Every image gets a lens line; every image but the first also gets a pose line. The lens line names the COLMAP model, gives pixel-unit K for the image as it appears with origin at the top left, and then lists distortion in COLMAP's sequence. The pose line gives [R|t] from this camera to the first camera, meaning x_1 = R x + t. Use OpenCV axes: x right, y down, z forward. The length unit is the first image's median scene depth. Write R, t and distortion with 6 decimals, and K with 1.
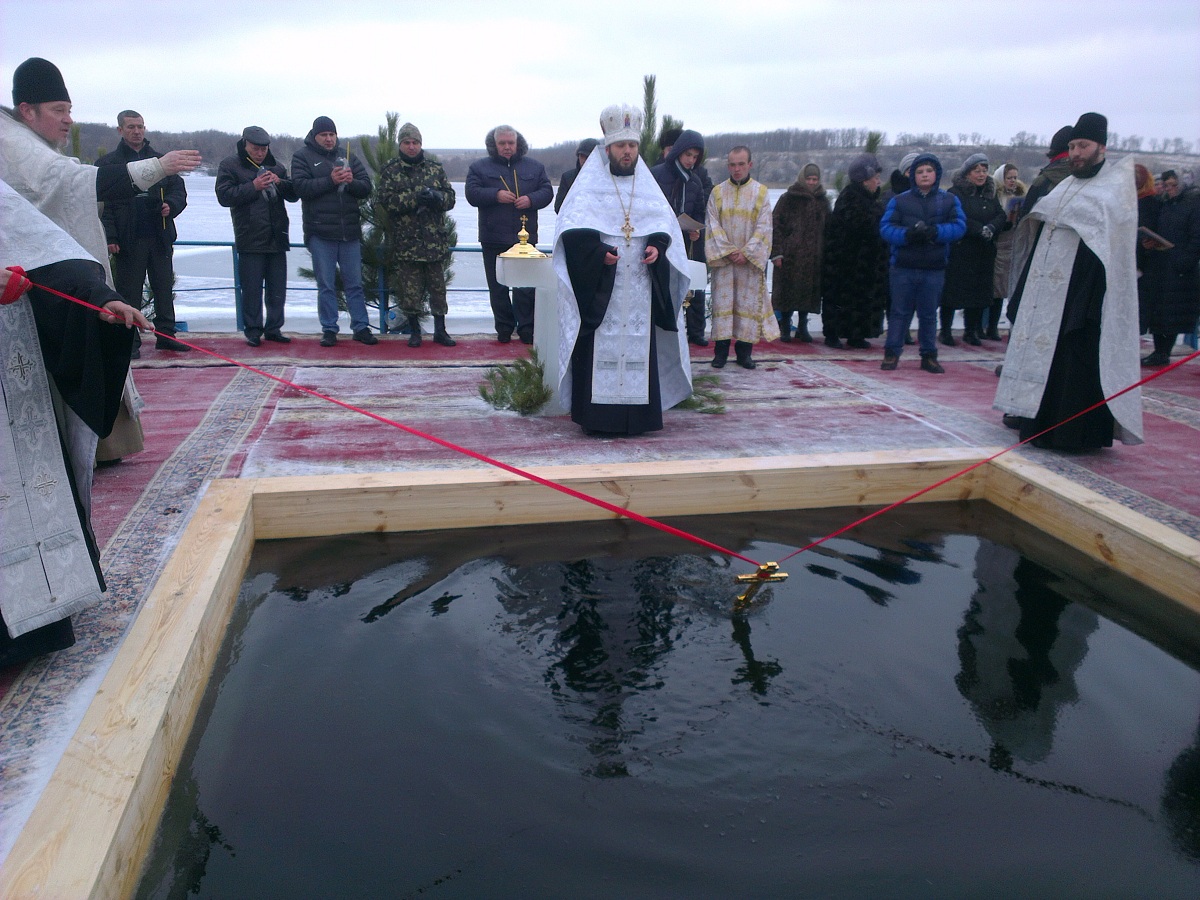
lens RADIAL K [[949.3, 0, 596.3], [0, 949.3, 453.3], [0, 0, 1]] dist [0.140520, -0.249542]
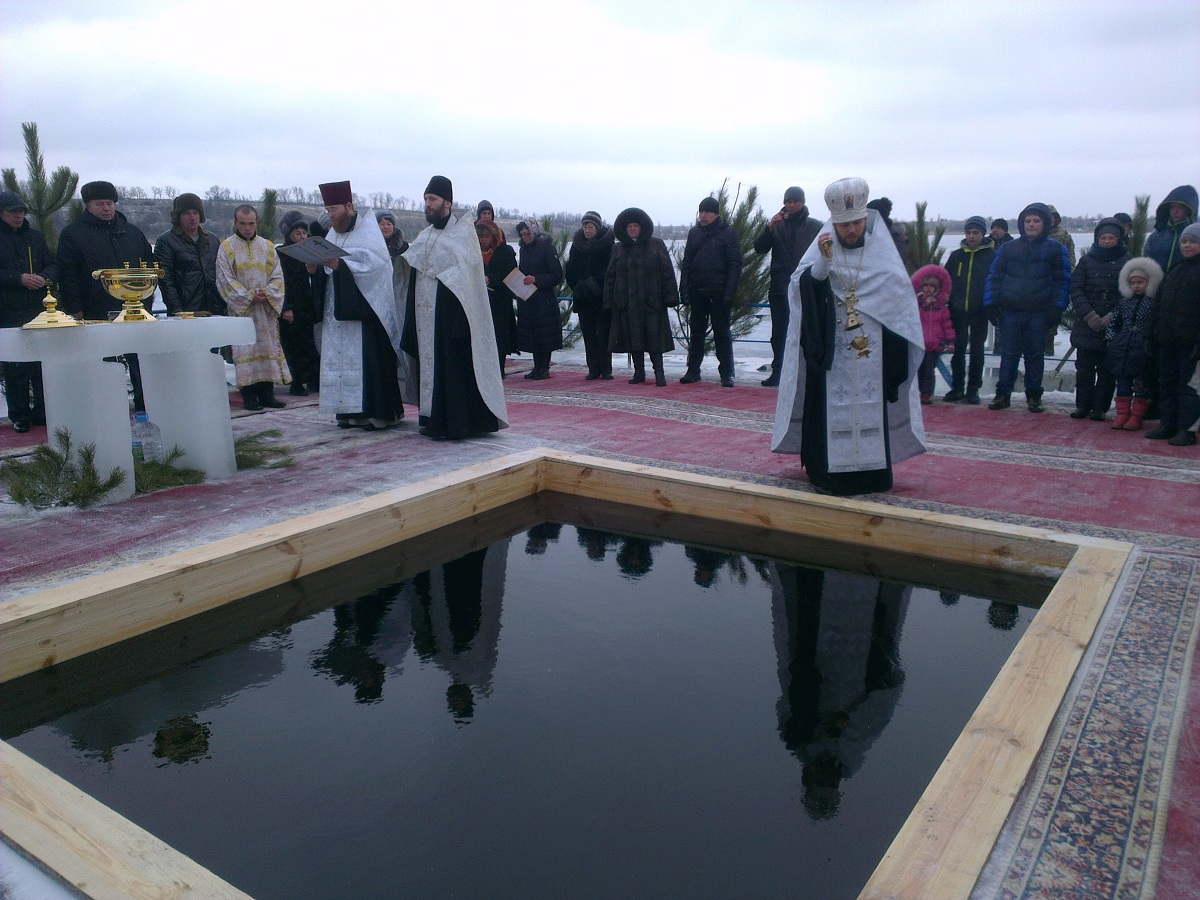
lens RADIAL K [[955.8, 0, 593.4], [0, 955.8, 450.1], [0, 0, 1]] dist [0.136798, -0.242282]
pose [[0.724112, -0.170509, 0.668272, -0.340188], [0.207458, 0.977931, 0.024725, -0.018198], [-0.657740, 0.120735, 0.743506, 0.043003]]
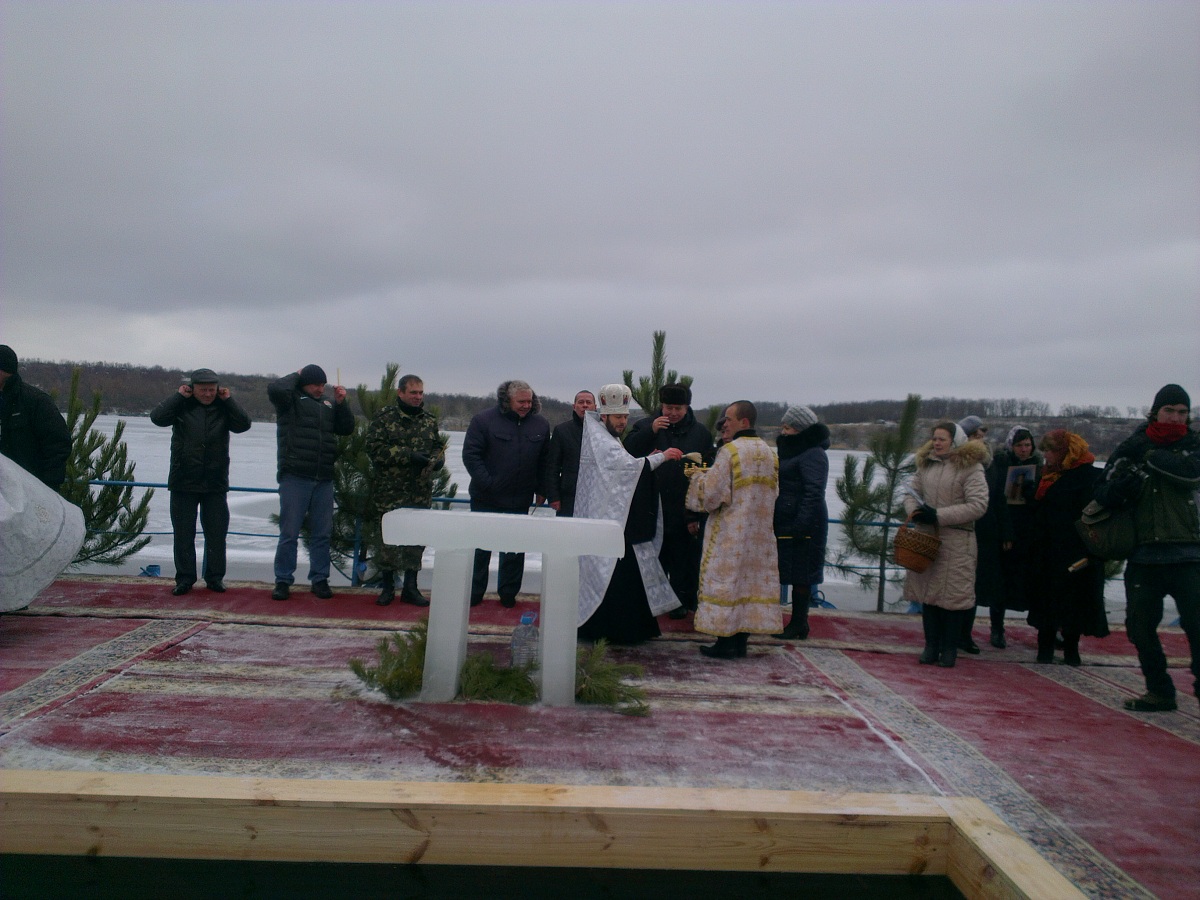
lens RADIAL K [[956.6, 0, 600.0], [0, 956.6, 450.0], [0, 0, 1]] dist [0.114091, -0.184331]
pose [[0.987266, 0.031236, -0.155982, 0.236436], [-0.070916, 0.964131, -0.255778, -0.050307], [0.142398, 0.263583, 0.954069, 0.187071]]
